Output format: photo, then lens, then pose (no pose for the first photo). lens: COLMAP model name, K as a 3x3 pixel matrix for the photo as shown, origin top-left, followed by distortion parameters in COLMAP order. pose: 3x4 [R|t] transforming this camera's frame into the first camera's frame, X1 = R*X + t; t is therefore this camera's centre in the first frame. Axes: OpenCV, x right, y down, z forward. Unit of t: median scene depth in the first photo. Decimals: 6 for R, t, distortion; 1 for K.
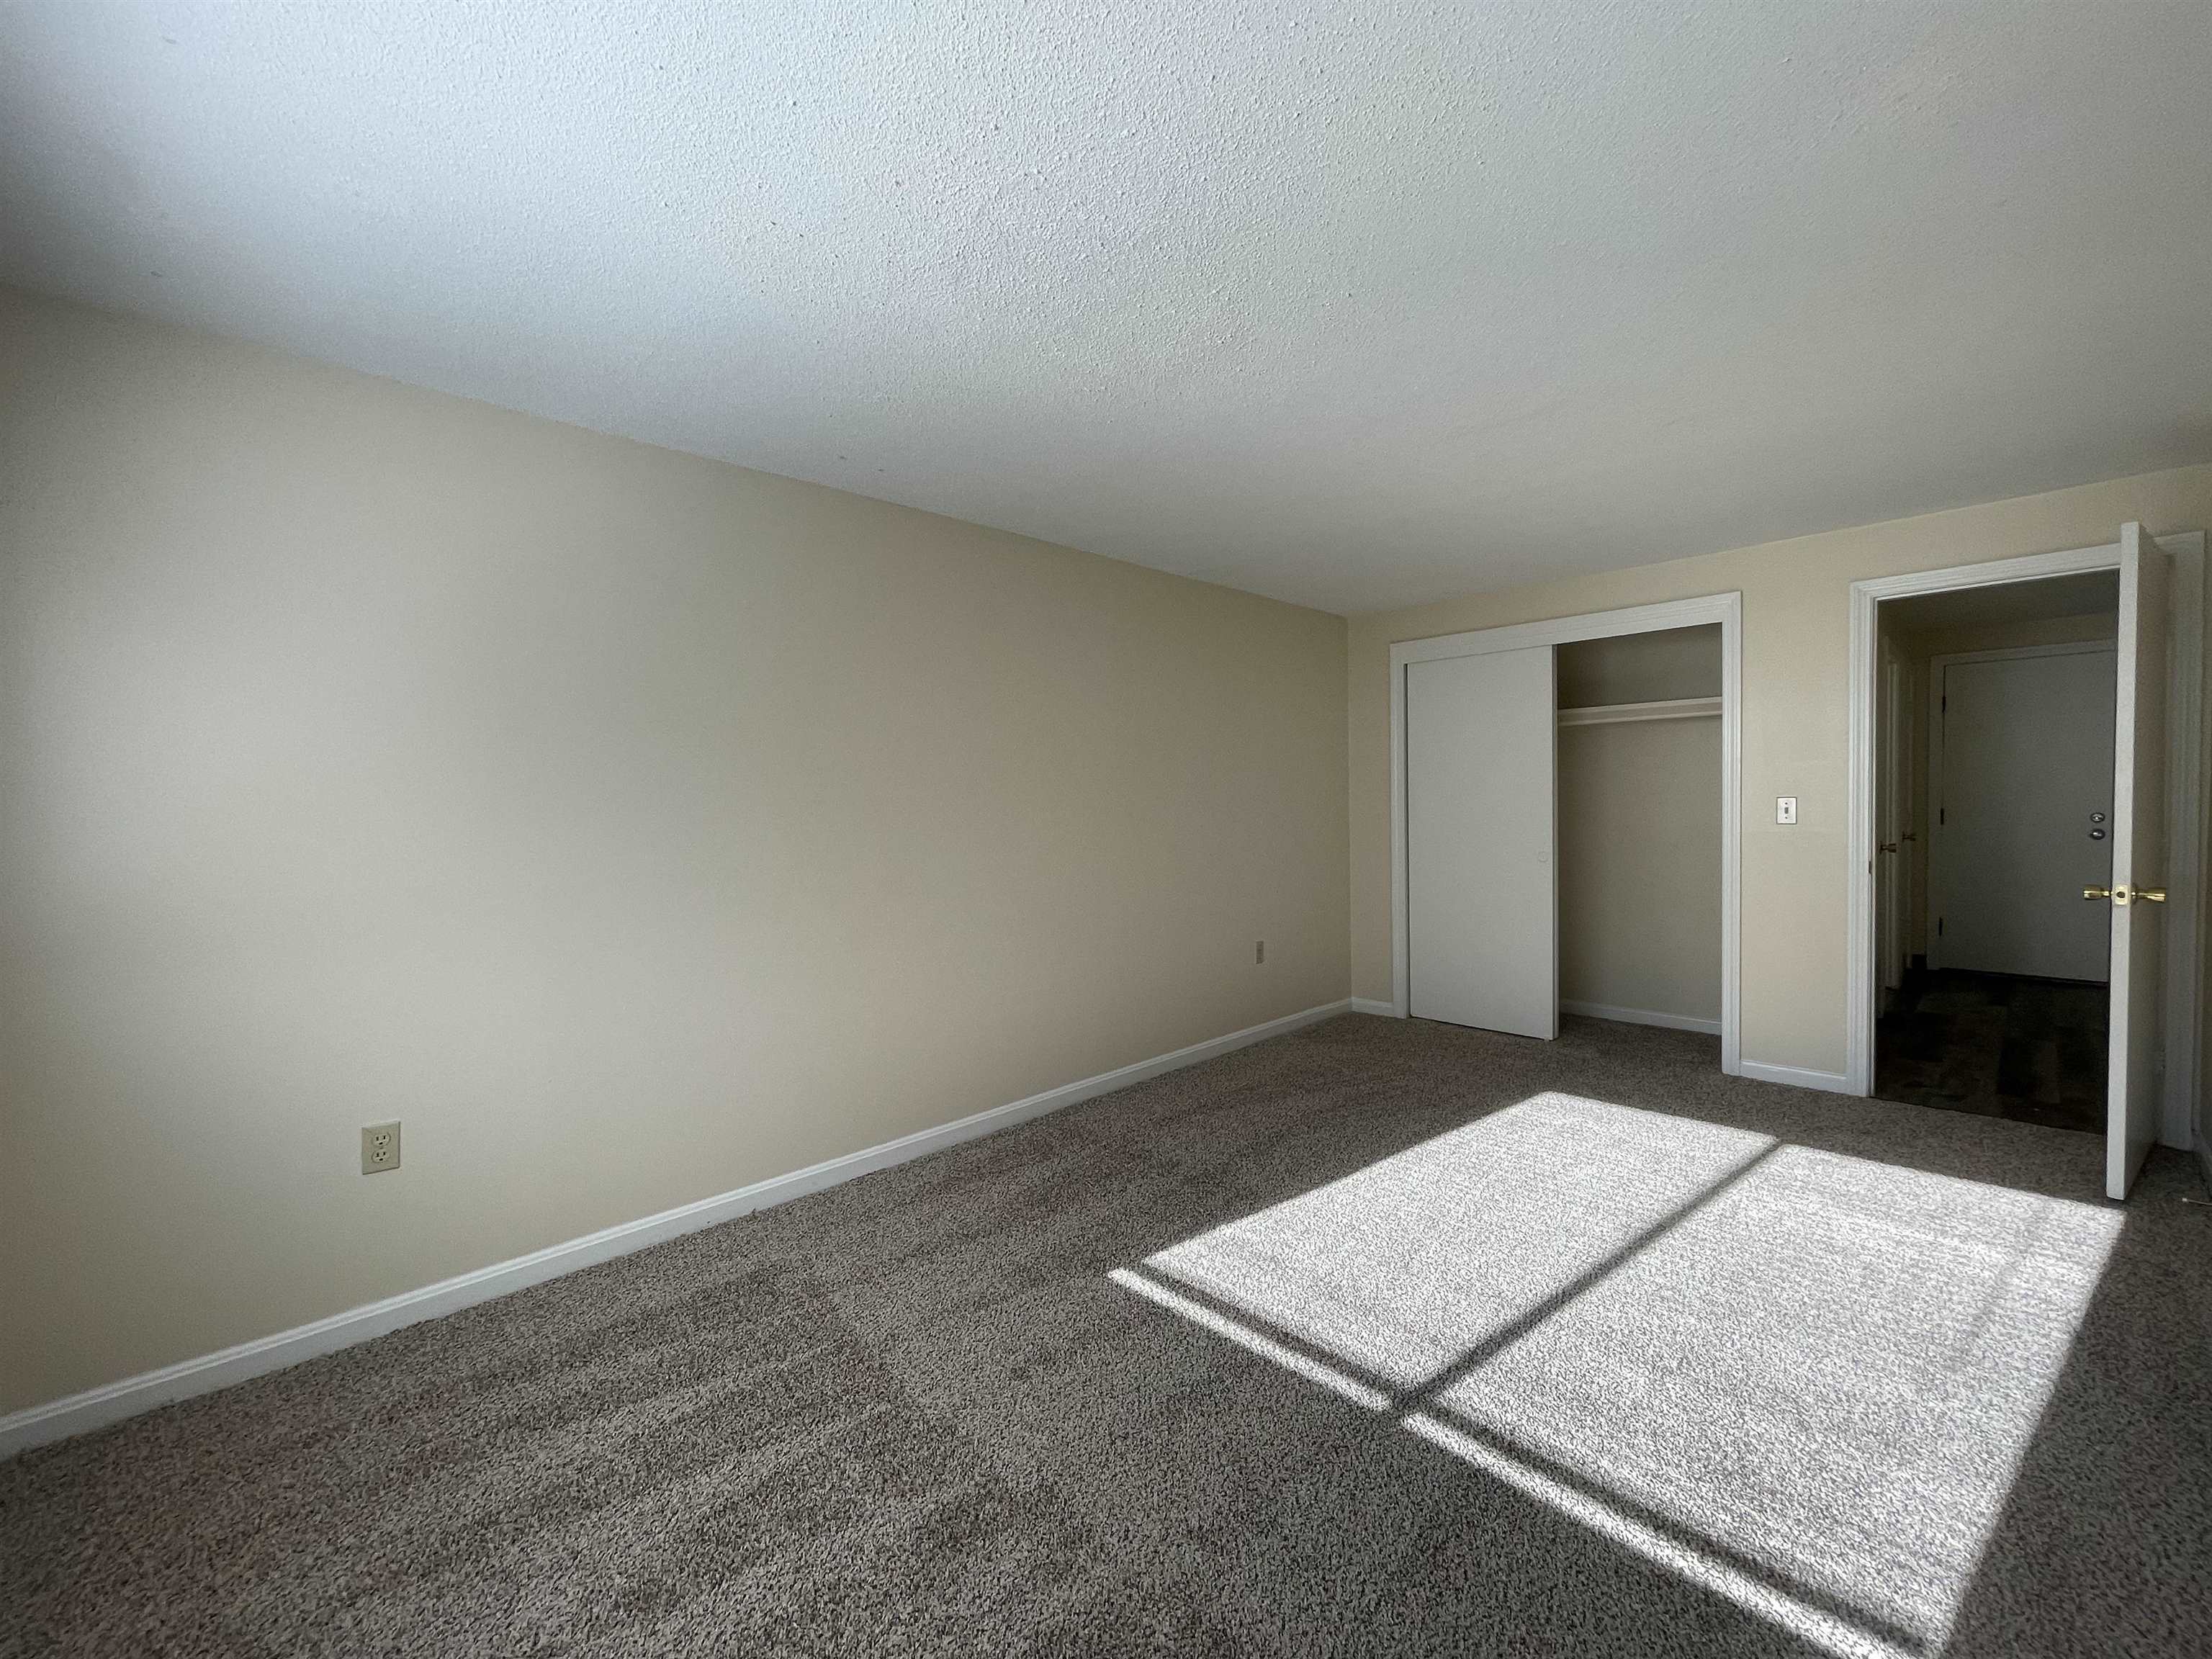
lens RADIAL K [[898.7, 0, 1097.5], [0, 898.7, 826.8], [0, 0, 1]] dist [-0.002296, 0.001935]
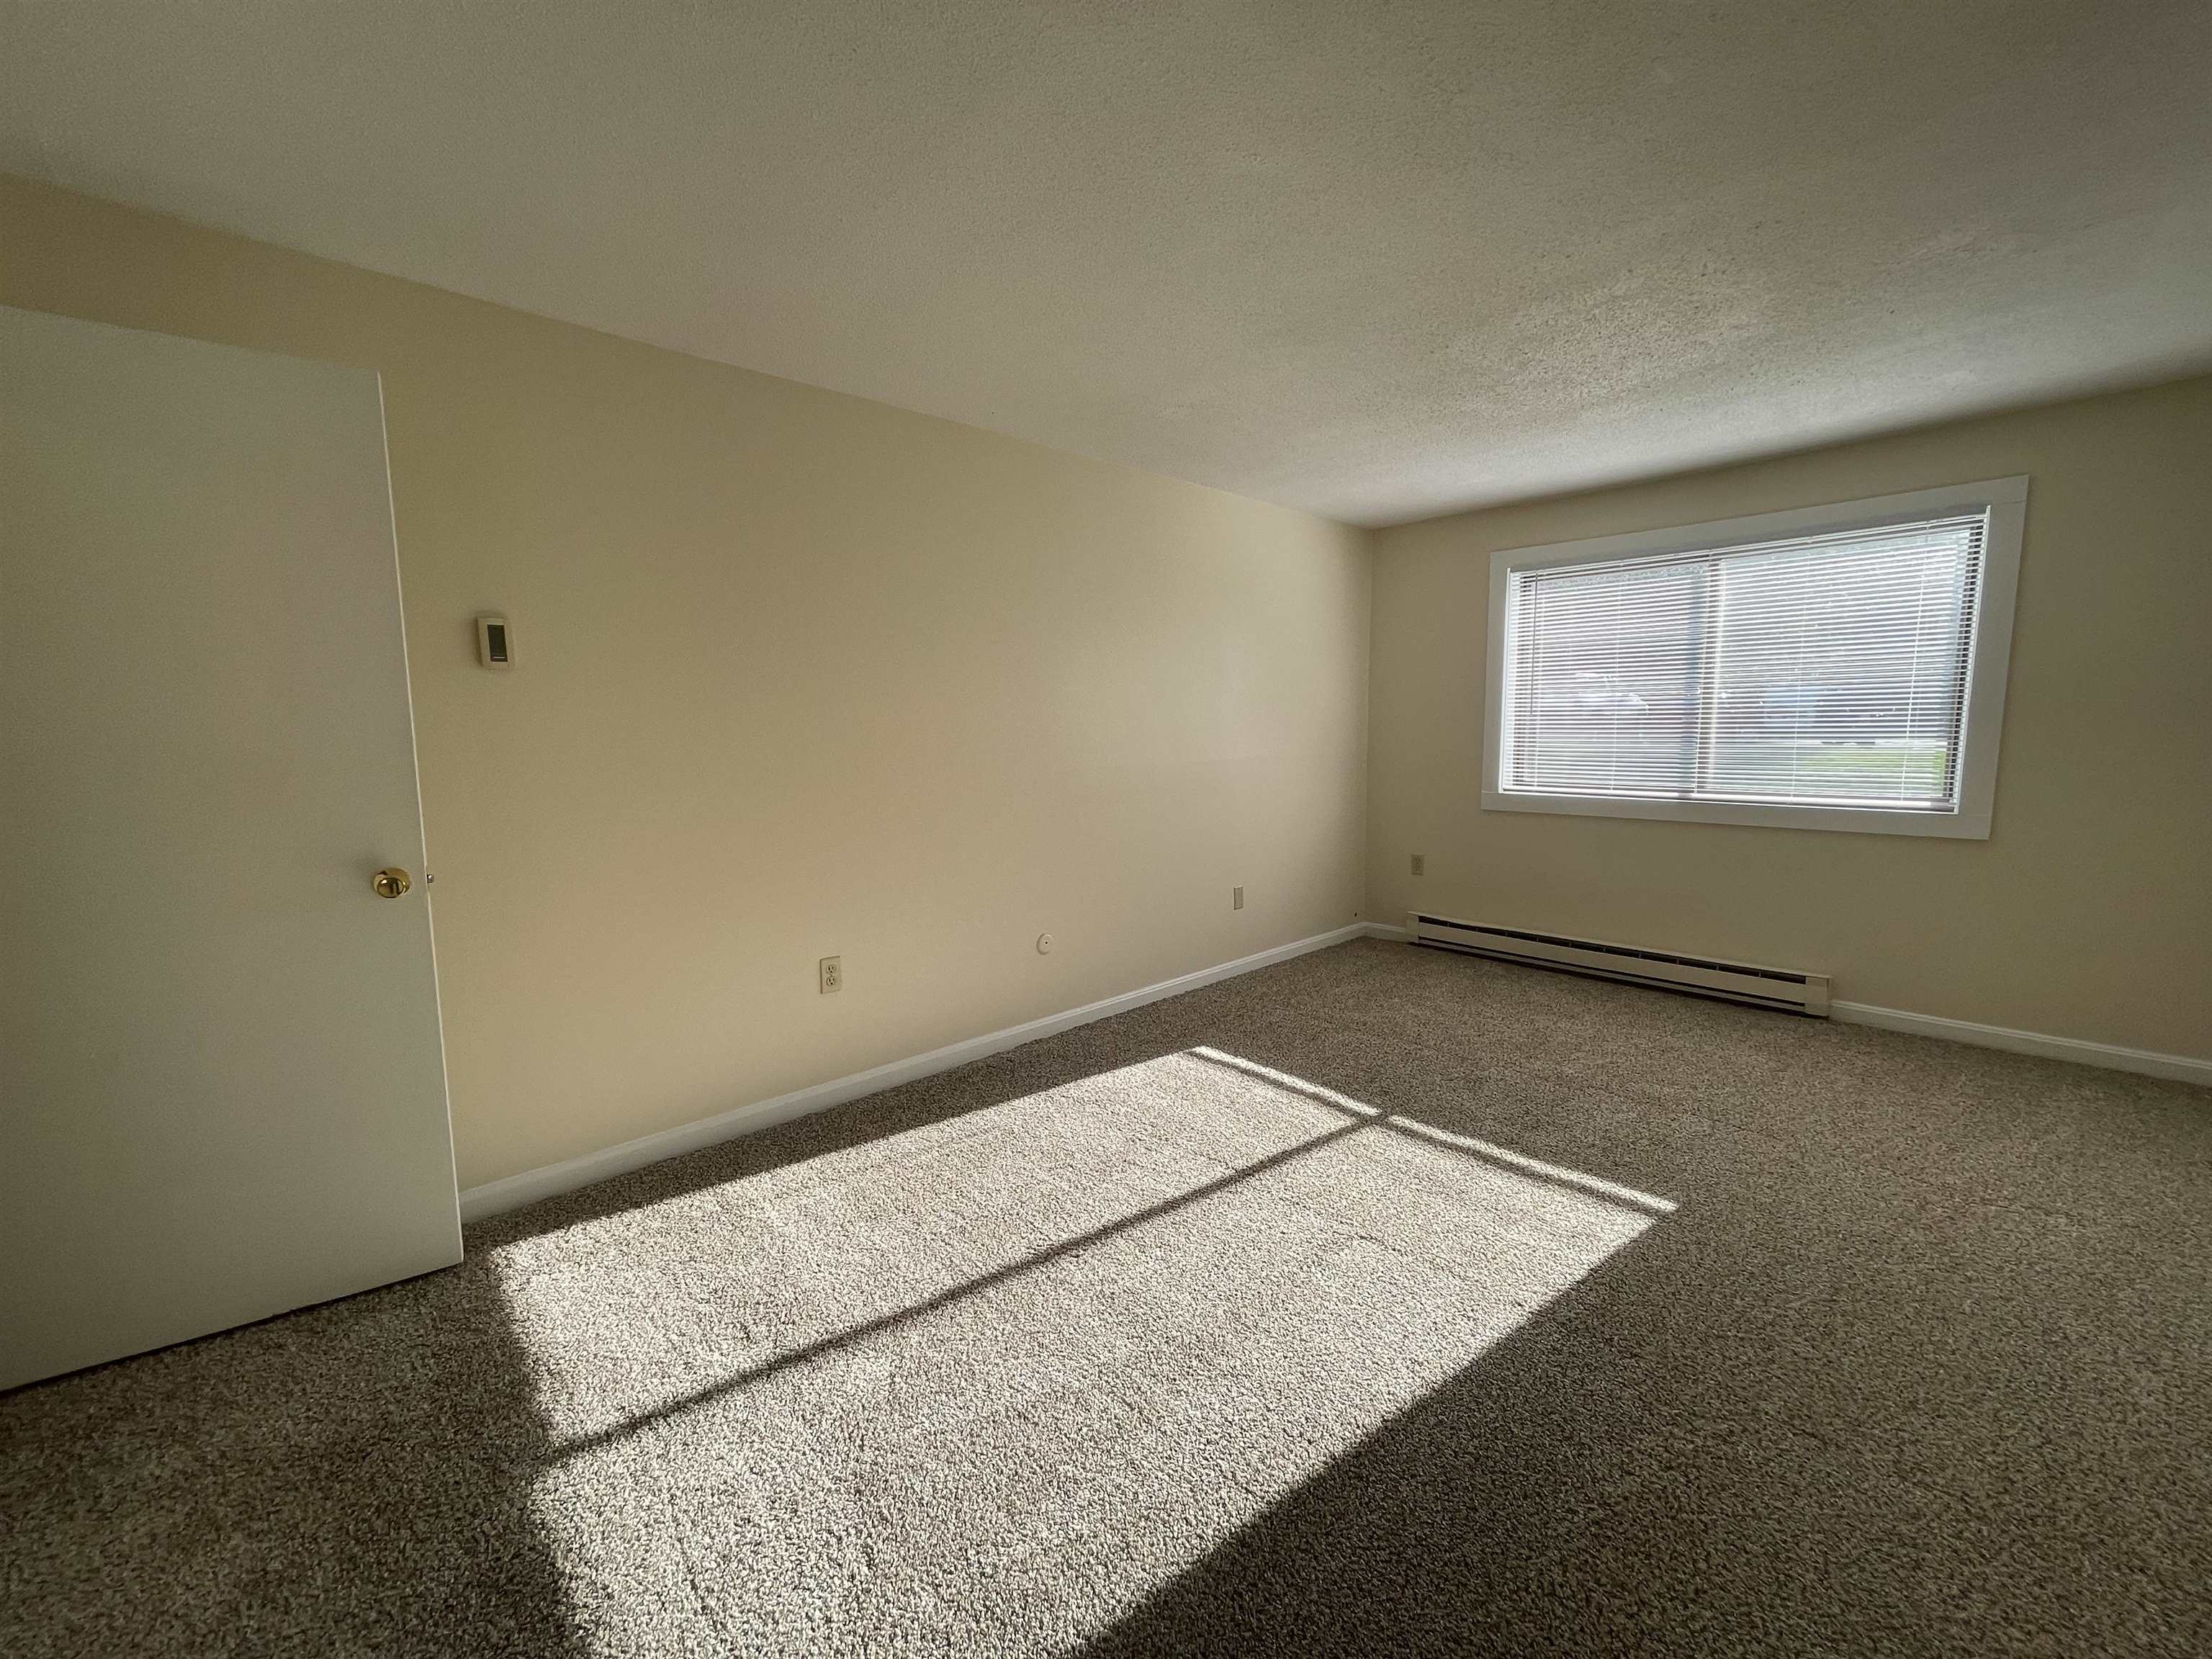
lens RADIAL K [[898.7, 0, 1092.2], [0, 898.7, 836.8], [0, 0, 1]] dist [-0.002296, 0.001935]
pose [[-0.999122, 0.030338, 0.028879, 0.648992], [0.034407, 0.987655, 0.152820, -0.067465], [-0.023886, 0.153680, -0.987832, 2.055773]]
